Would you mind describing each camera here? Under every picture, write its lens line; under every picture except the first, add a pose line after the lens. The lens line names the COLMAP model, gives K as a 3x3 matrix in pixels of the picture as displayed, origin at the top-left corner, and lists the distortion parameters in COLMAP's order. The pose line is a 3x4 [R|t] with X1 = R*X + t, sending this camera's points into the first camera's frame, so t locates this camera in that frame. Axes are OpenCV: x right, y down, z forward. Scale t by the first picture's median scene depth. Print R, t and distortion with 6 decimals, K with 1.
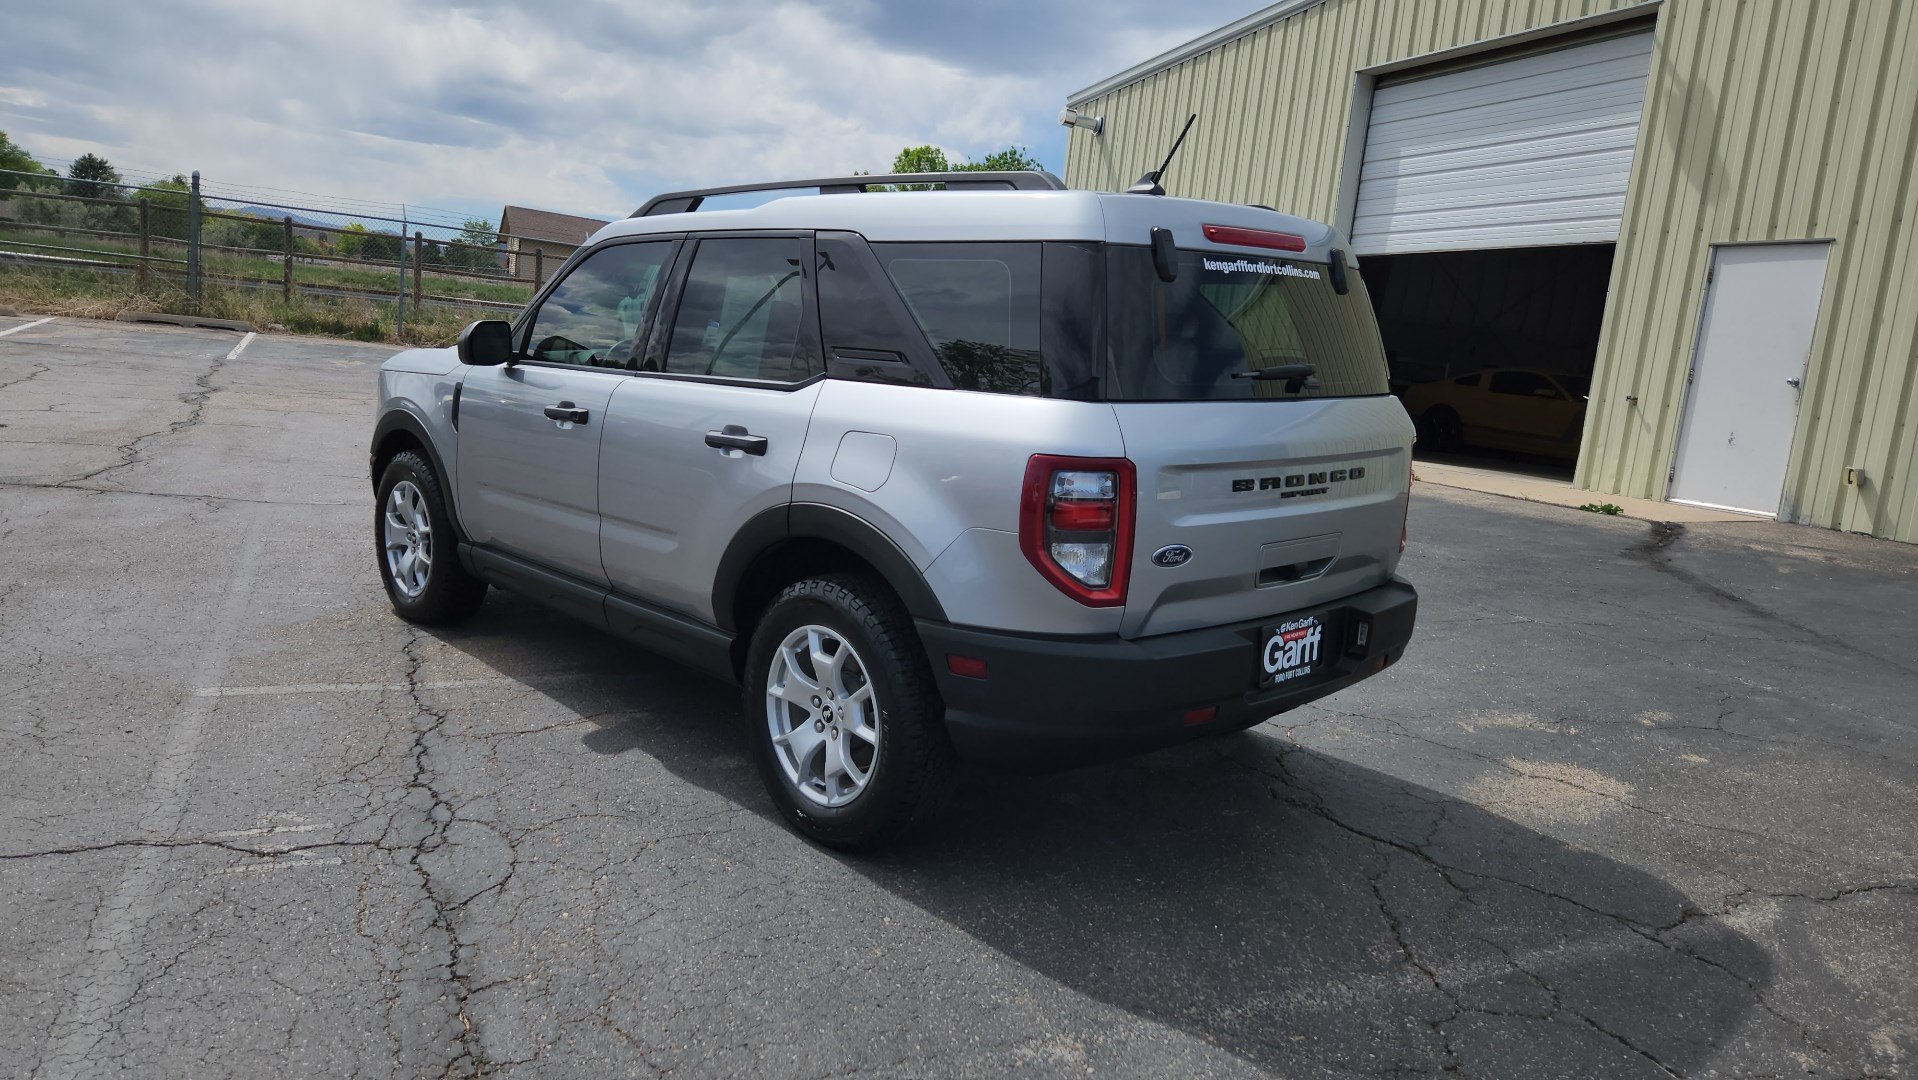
lens RADIAL K [[1281.4, 0, 921.4], [0, 1281.4, 530.0], [0, 0, 1]] dist [0.068895, -0.053799]
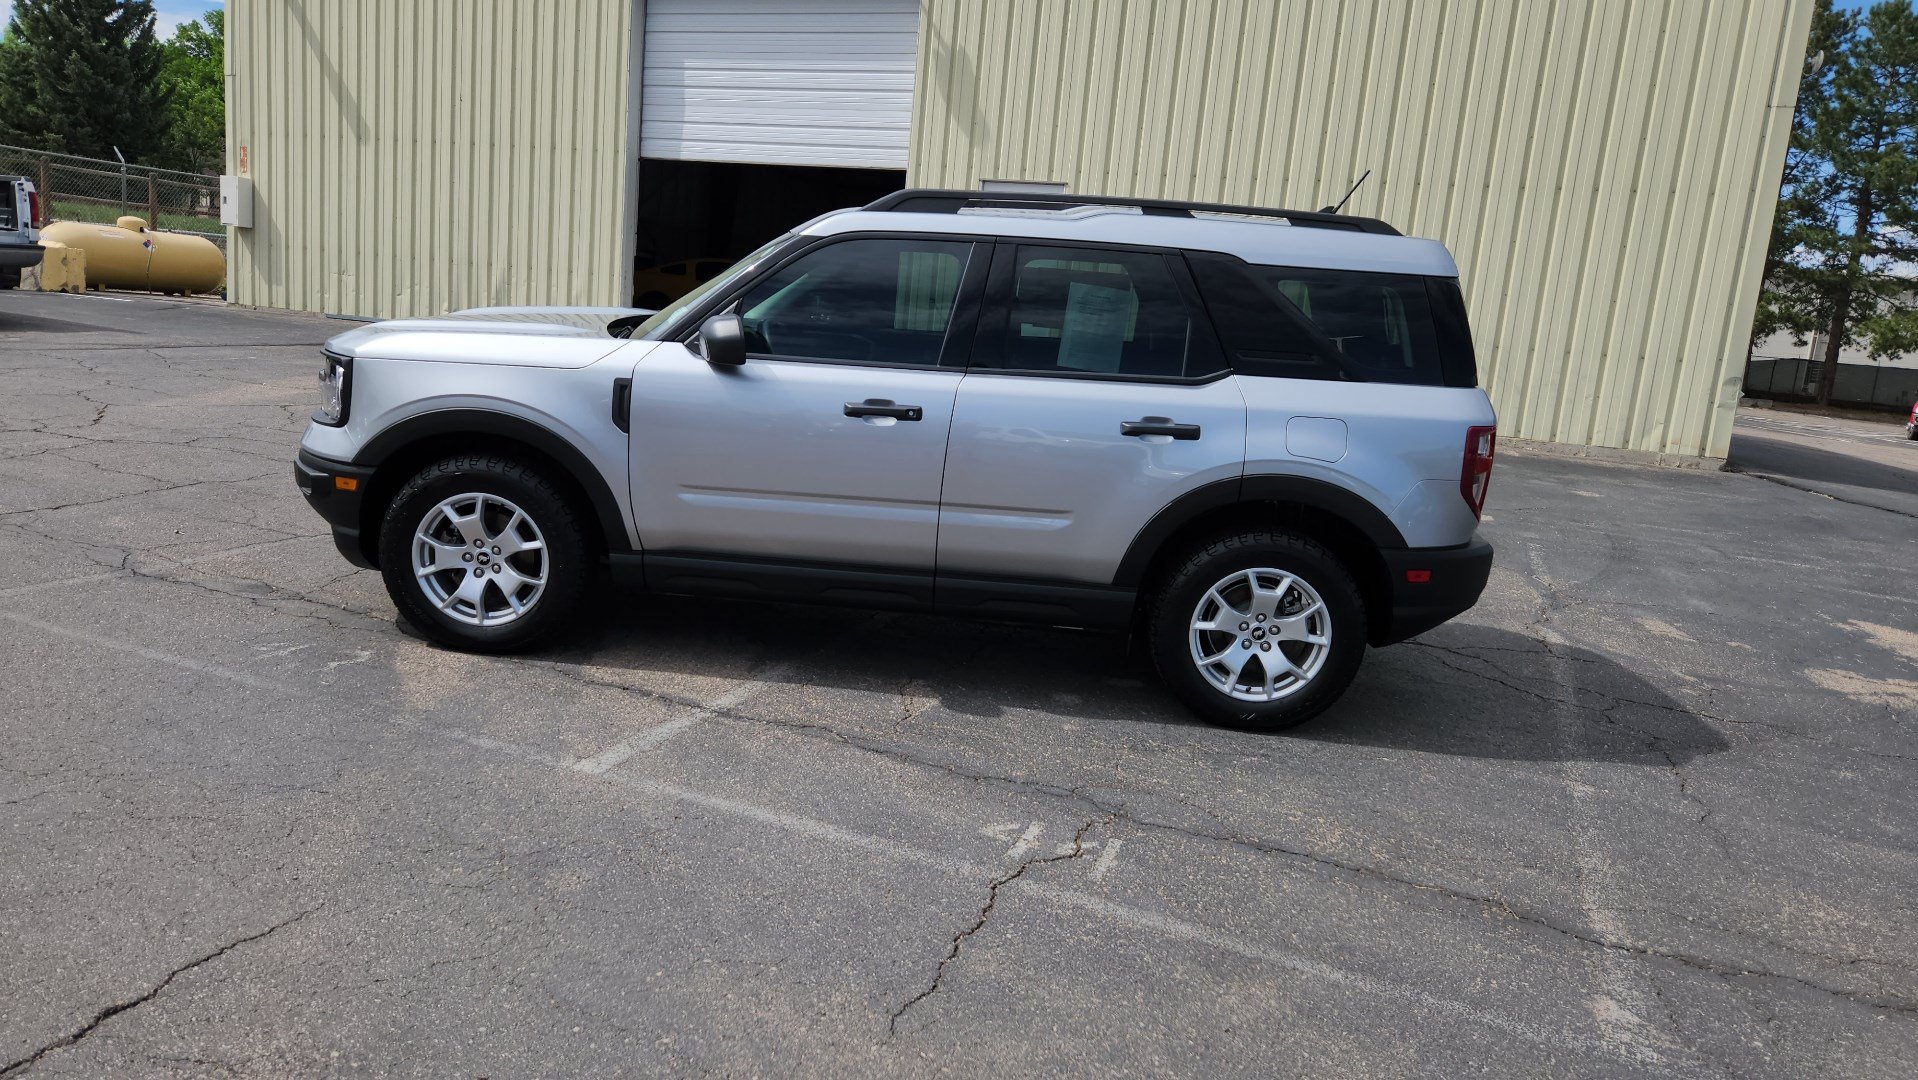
lens RADIAL K [[1281.4, 0, 928.6], [0, 1281.4, 532.0], [0, 0, 1]] dist [0.068895, -0.053799]
pose [[0.717787, -0.150494, 0.679803, -1.154483], [0.077618, 0.987571, 0.136673, -0.158832], [-0.691922, -0.045337, 0.720547, 0.284178]]
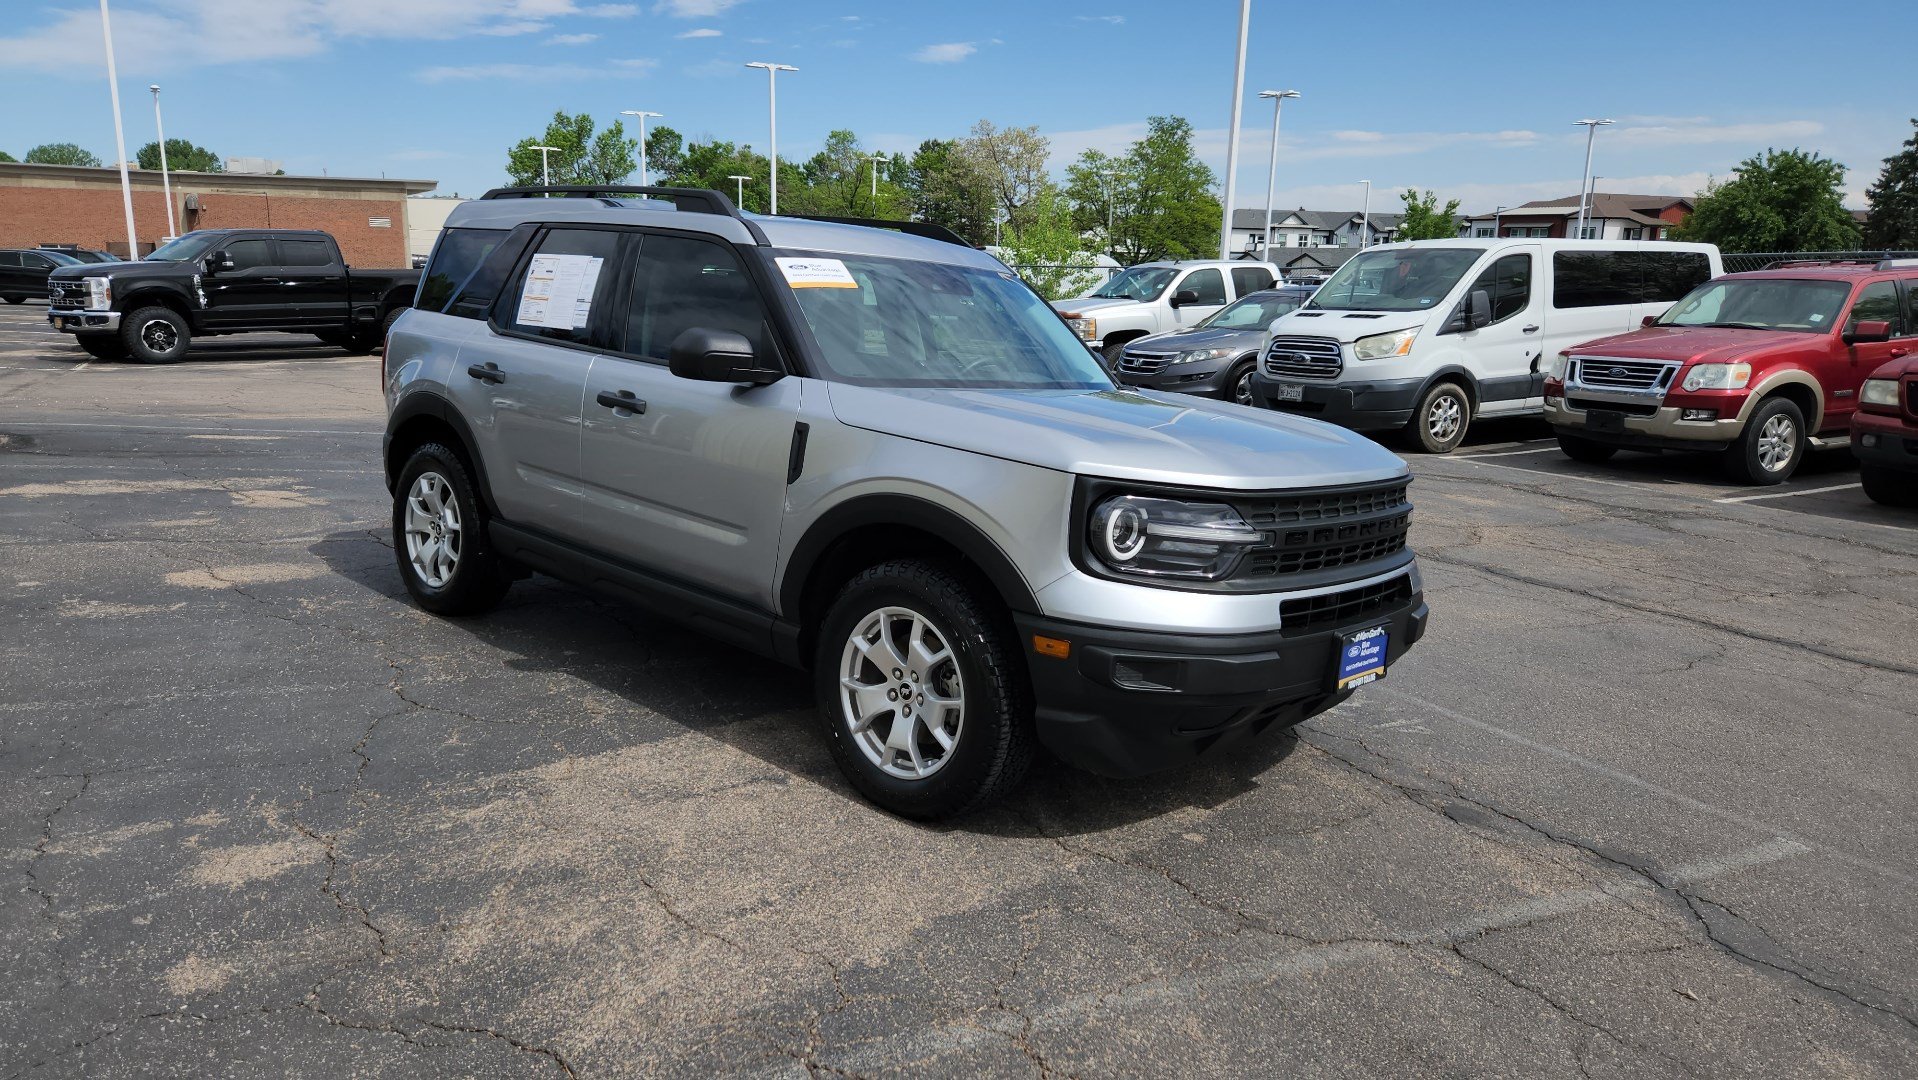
lens RADIAL K [[1283.8, 0, 933.6], [0, 1283.8, 526.8], [0, 0, 1]] dist [0.068424, -0.054182]
pose [[-0.989257, -0.111355, -0.094710, -0.135418], [-0.136474, 0.935690, 0.325360, -0.483373], [0.052389, 0.334790, -0.940835, 2.786903]]
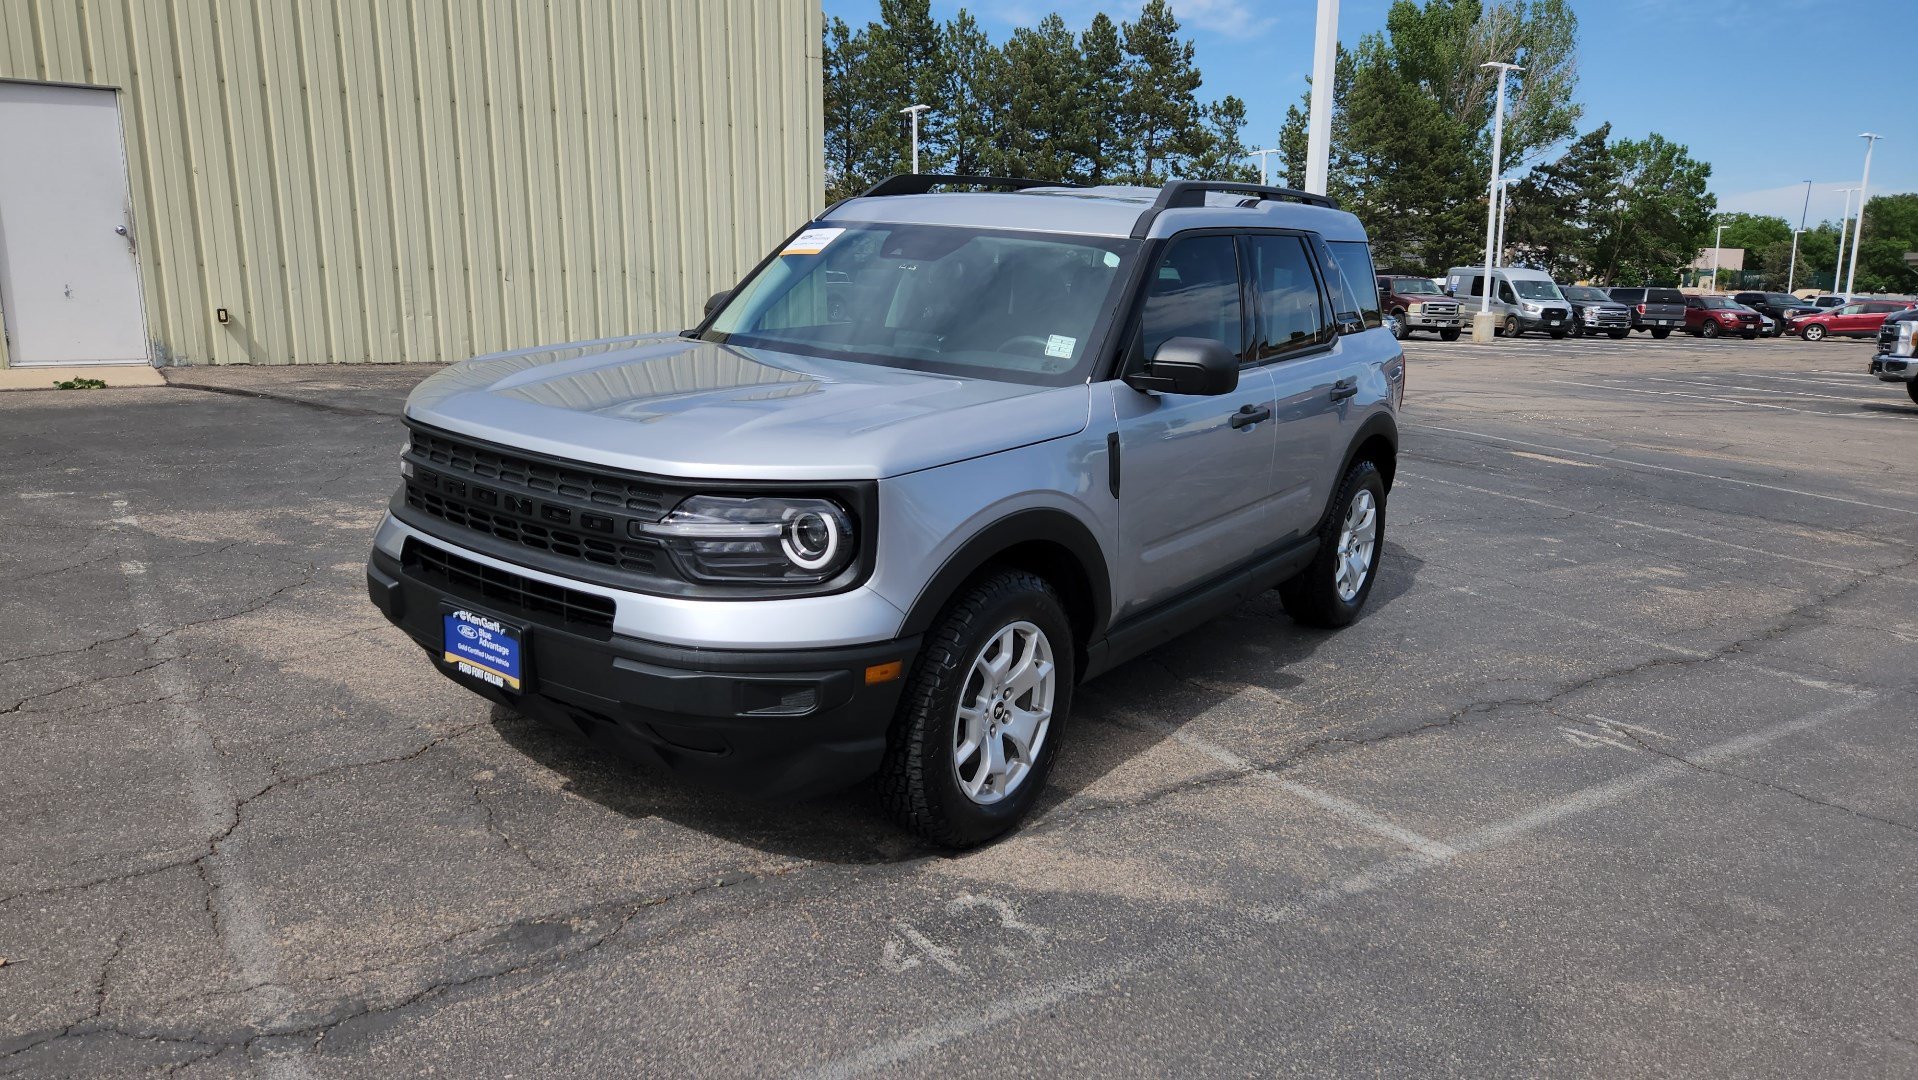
lens RADIAL K [[1282.0, 0, 927.0], [0, 1282.0, 536.4], [0, 0, 1]] dist [0.066182, -0.048213]
pose [[-0.183180, -0.289121, 0.939603, -1.440374], [0.107866, 0.944094, 0.311531, -0.411548], [-0.977144, 0.158417, -0.141752, 1.690573]]
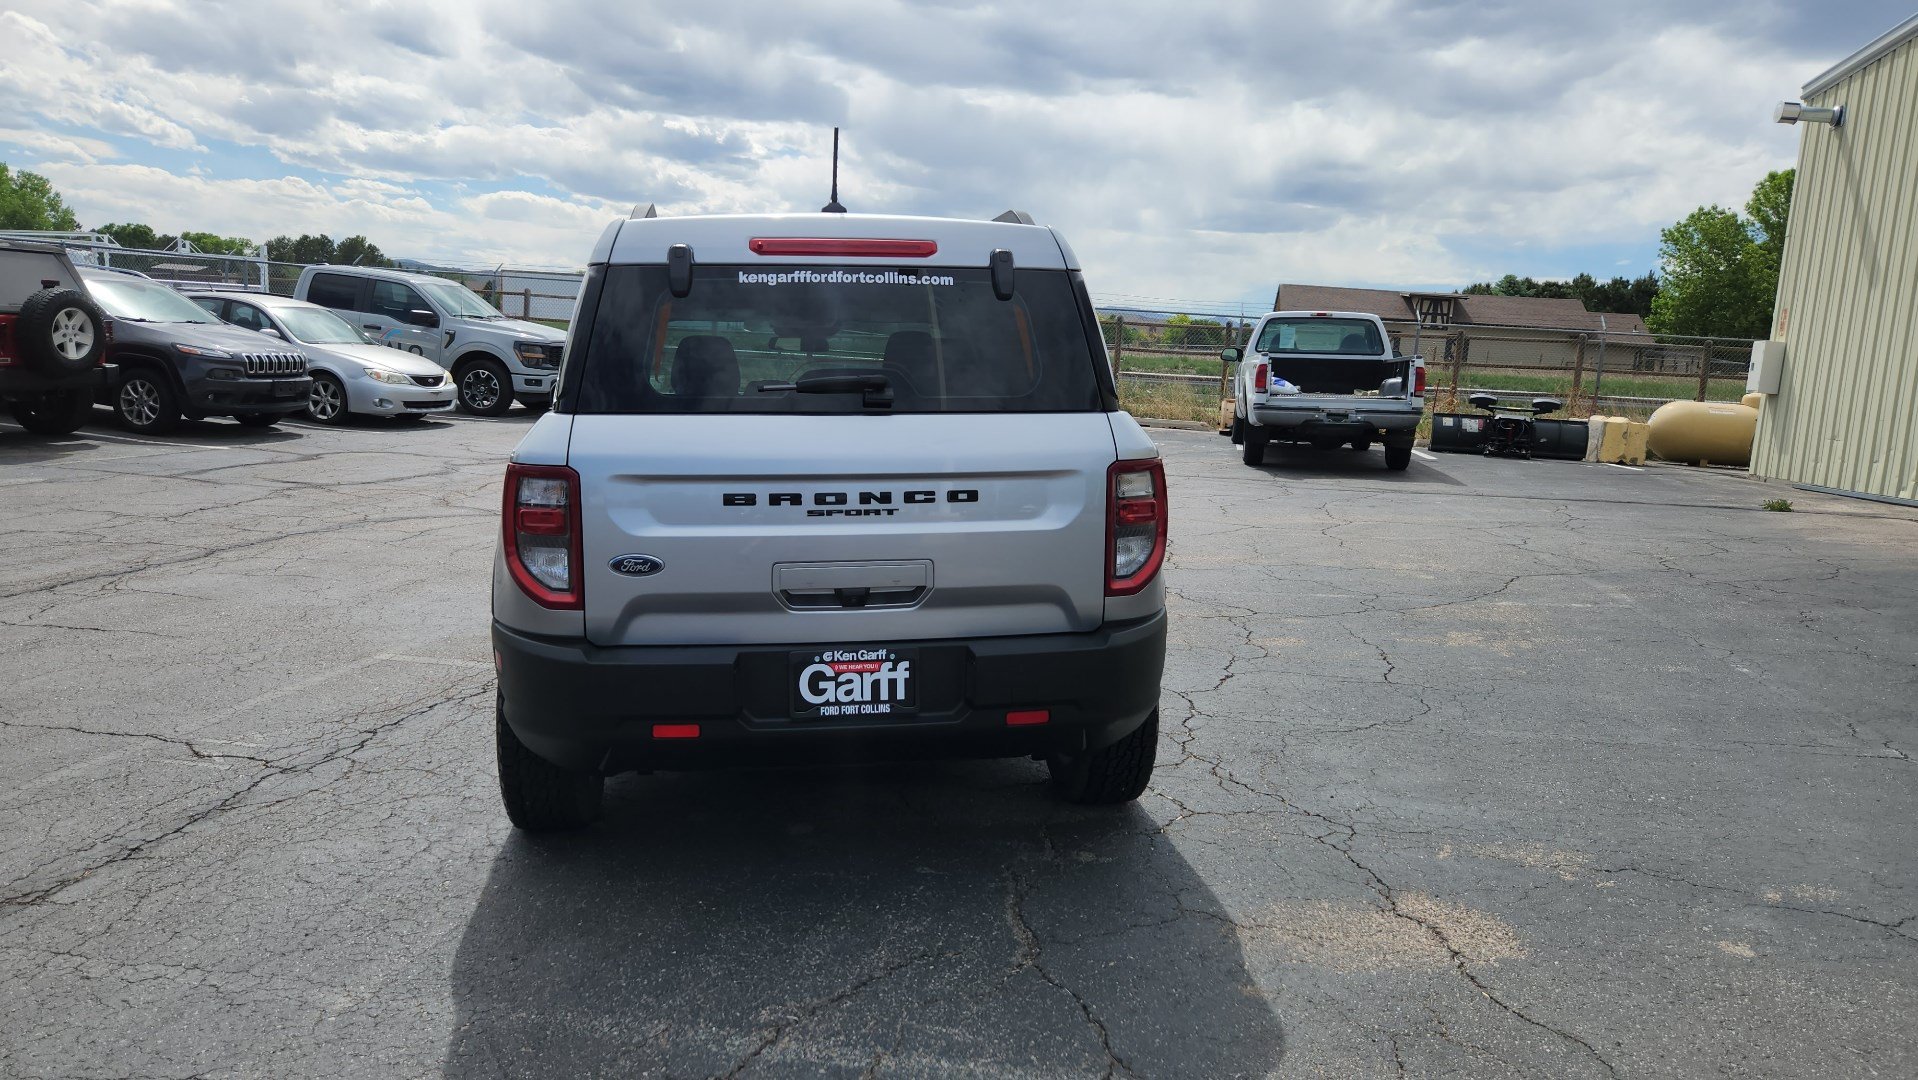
lens RADIAL K [[1281.4, 0, 921.1], [0, 1281.4, 518.3], [0, 0, 1]] dist [0.068895, -0.053799]
pose [[0.819190, 0.021627, -0.573114, 0.818676], [-0.059455, 0.997107, -0.047355, 0.015384], [0.570432, 0.072868, 0.818106, 0.255862]]
